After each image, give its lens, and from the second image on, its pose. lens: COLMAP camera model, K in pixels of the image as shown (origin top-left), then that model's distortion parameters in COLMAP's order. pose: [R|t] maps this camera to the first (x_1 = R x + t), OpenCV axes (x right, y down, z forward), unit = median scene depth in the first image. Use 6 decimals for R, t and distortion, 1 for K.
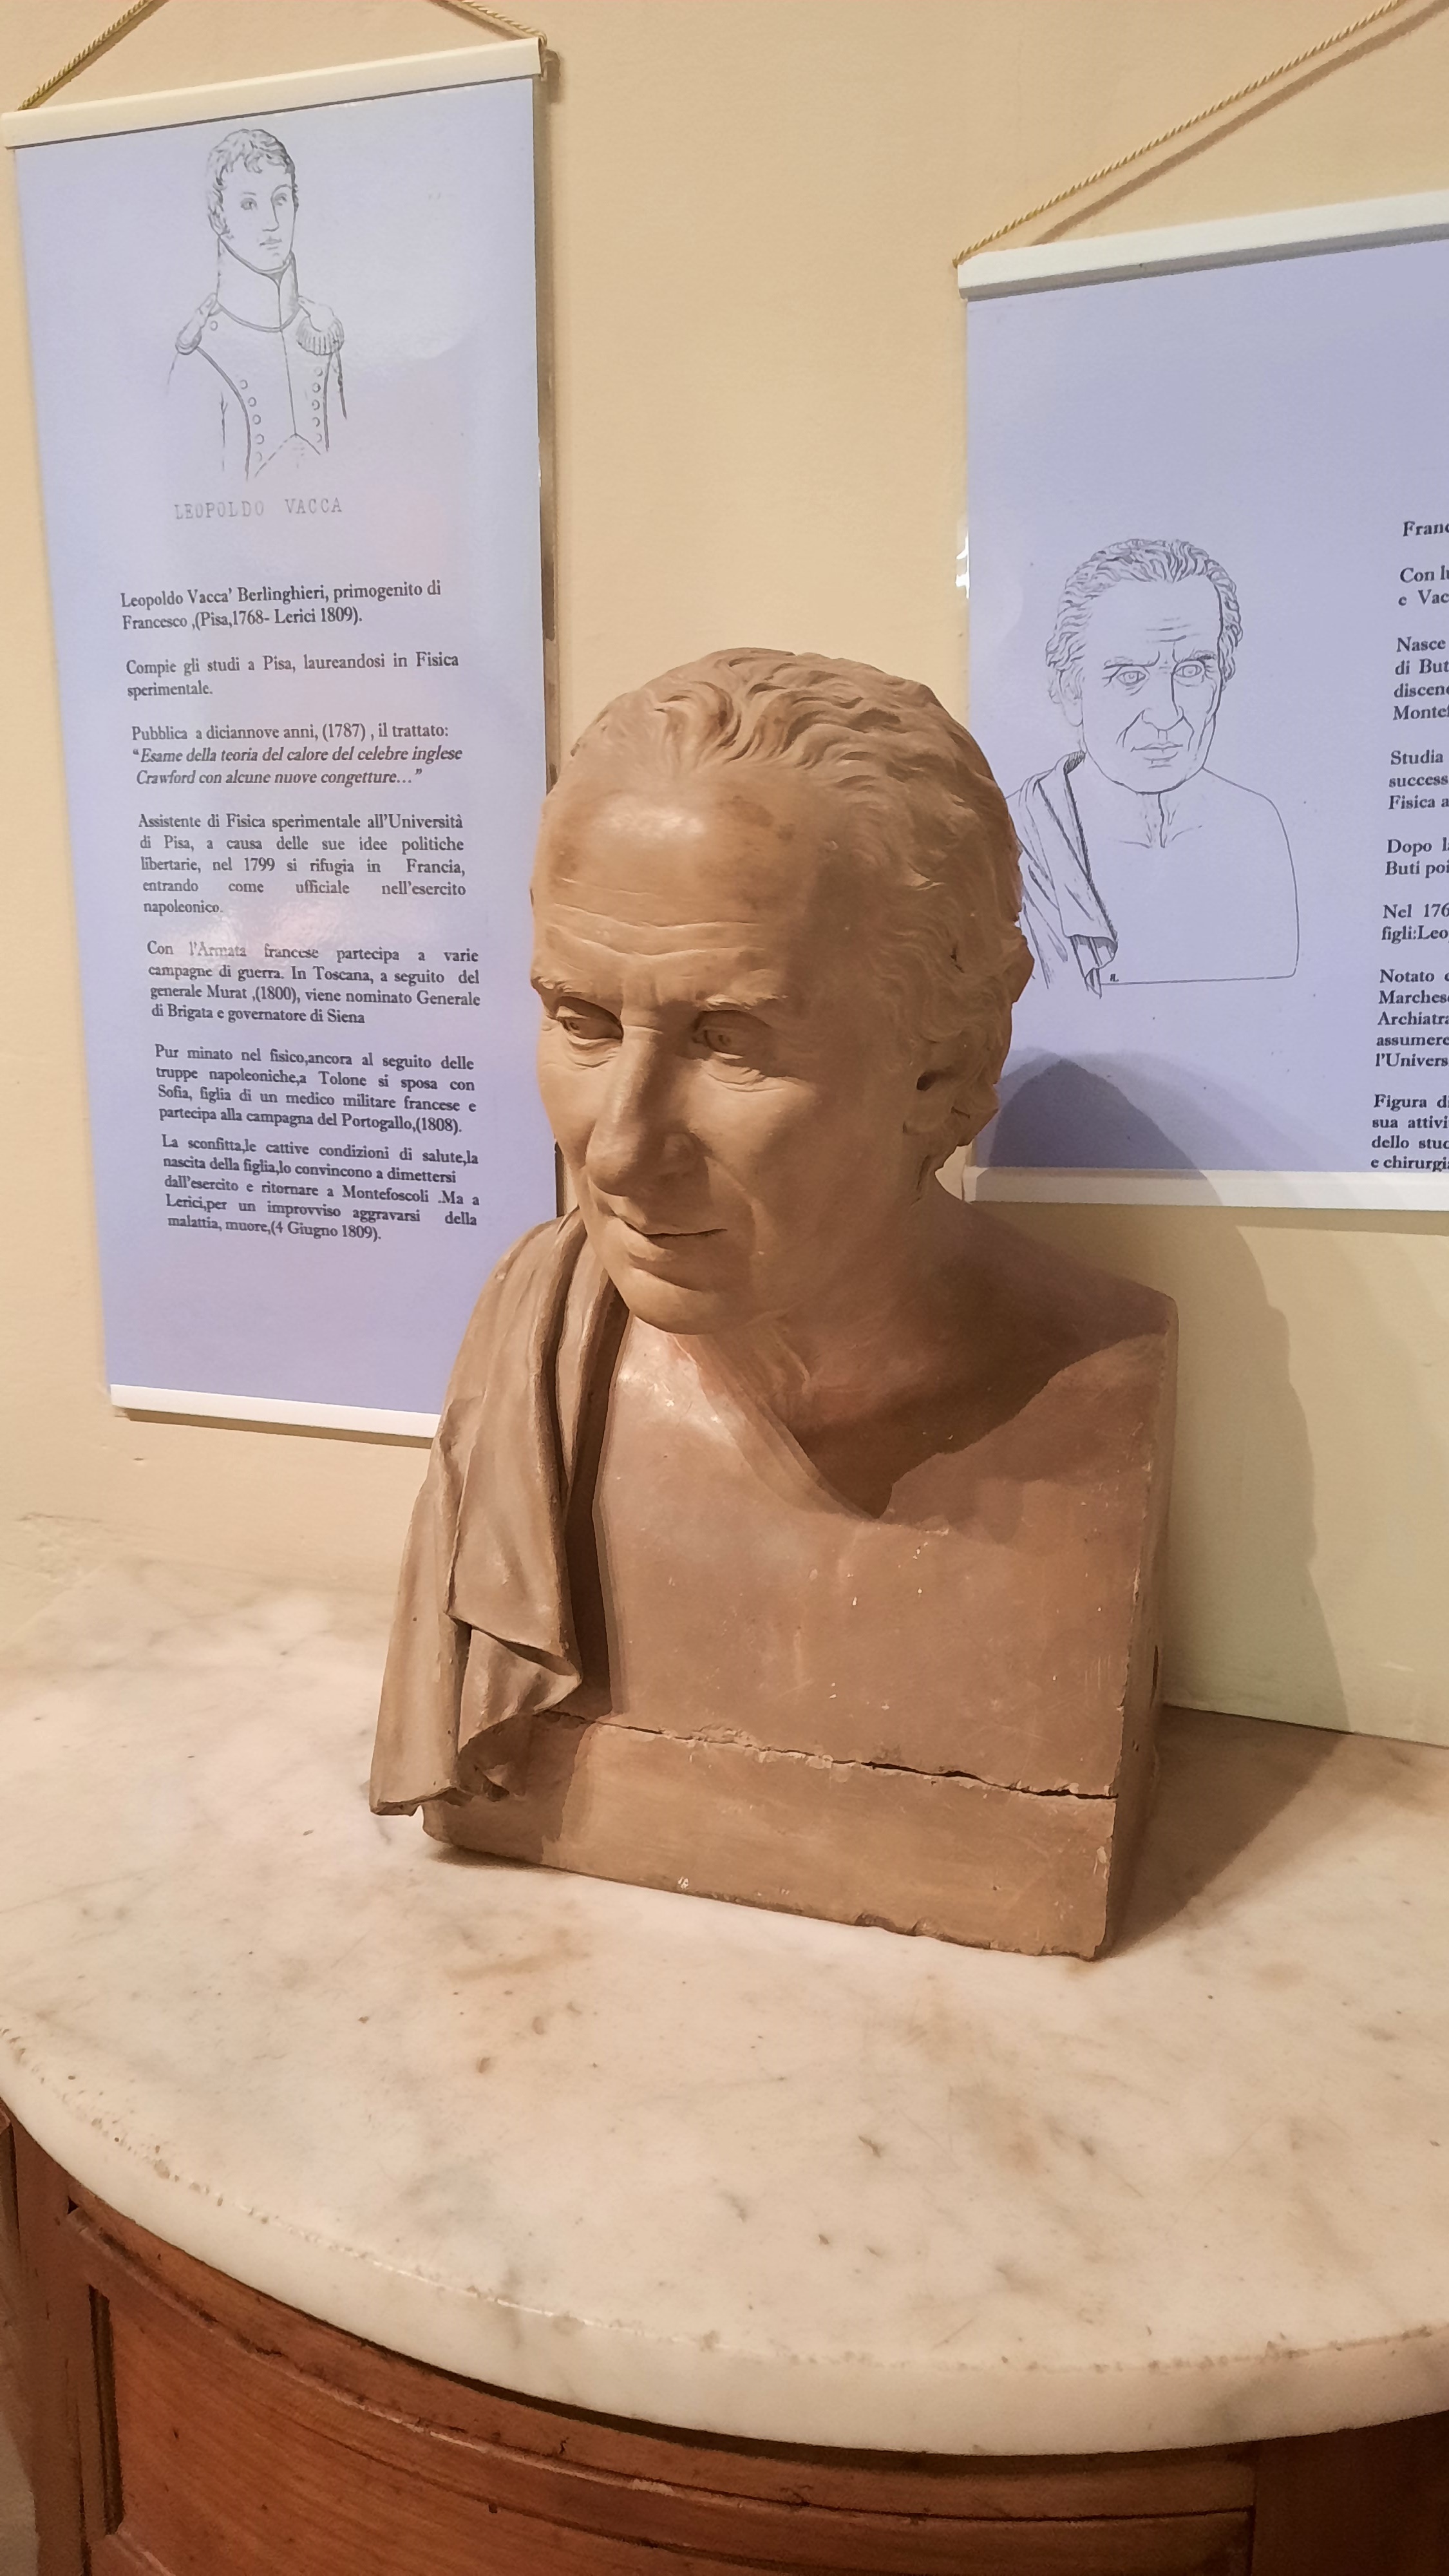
lens RADIAL K [[1899.2, 0, 723.5], [0, 1899.2, 1339.9], [0, 0, 1]] dist [0.082389, -0.088256]
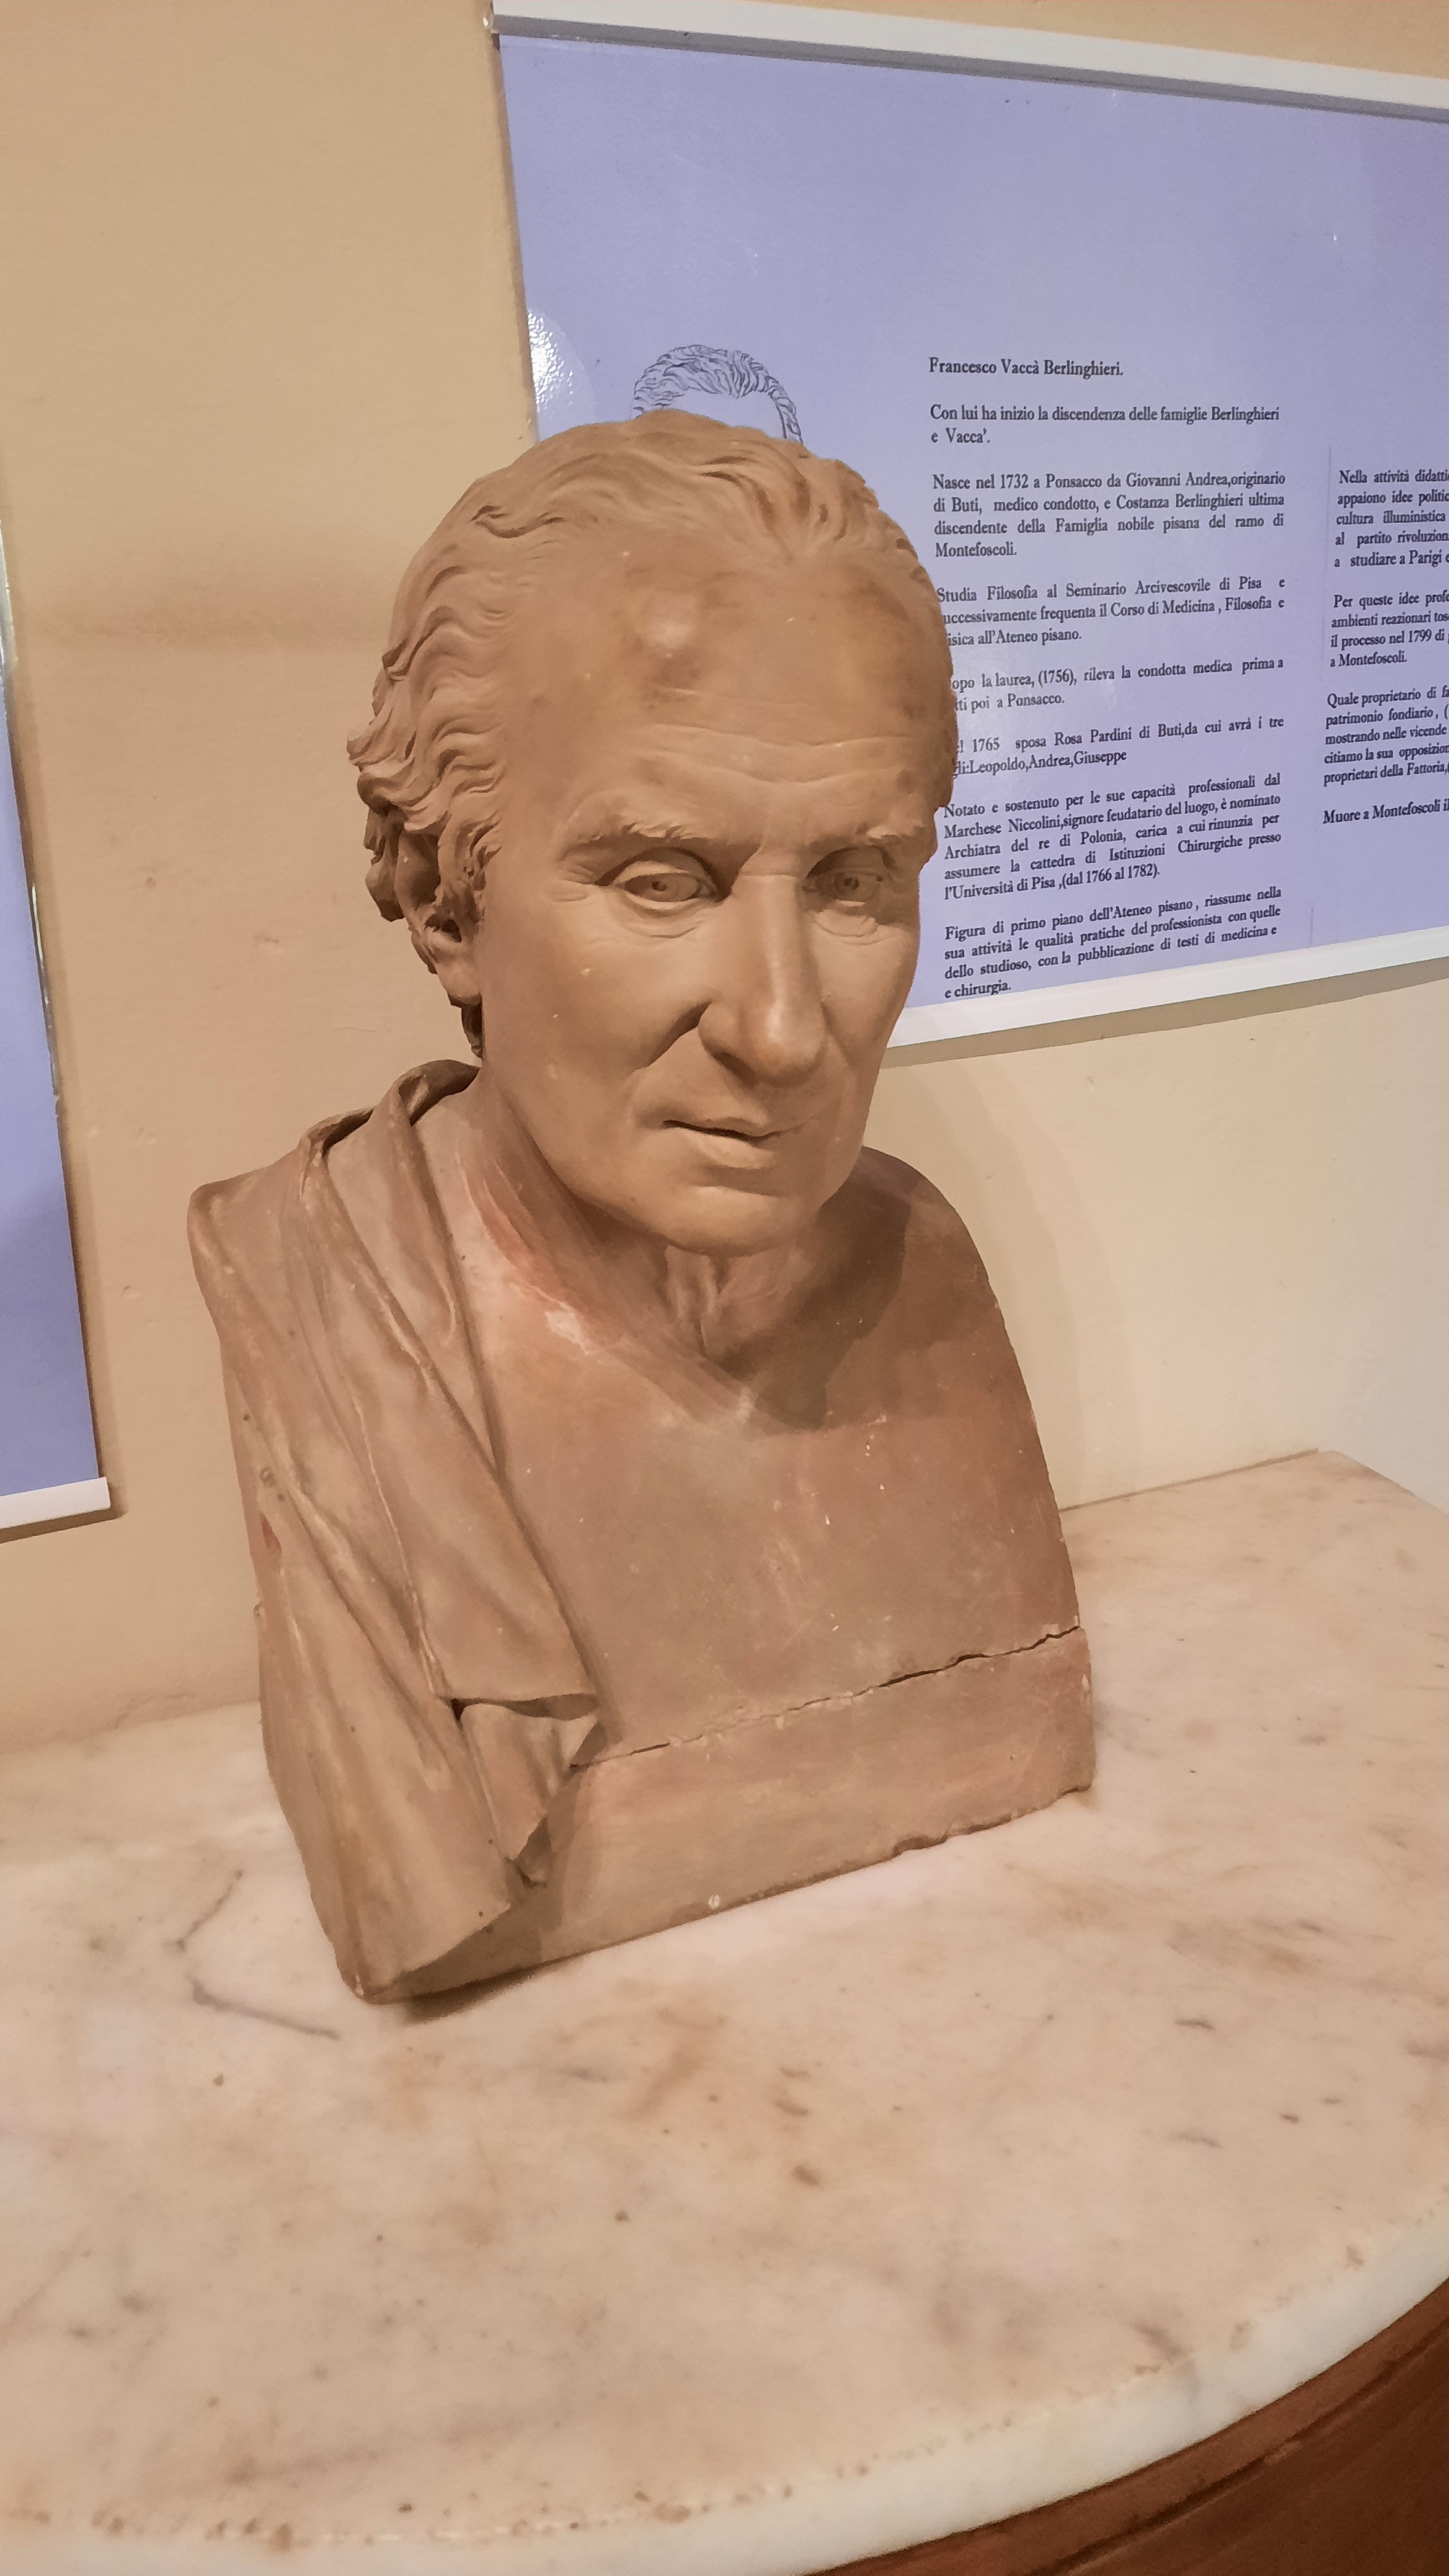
lens RADIAL K [[1899.2, 0, 723.5], [0, 1899.2, 1339.9], [0, 0, 1]] dist [0.082389, -0.088256]
pose [[0.711595, -0.228973, 0.664232, -0.546005], [0.205801, 0.971867, 0.114545, -0.059498], [-0.671772, 0.055190, 0.738699, 0.361737]]
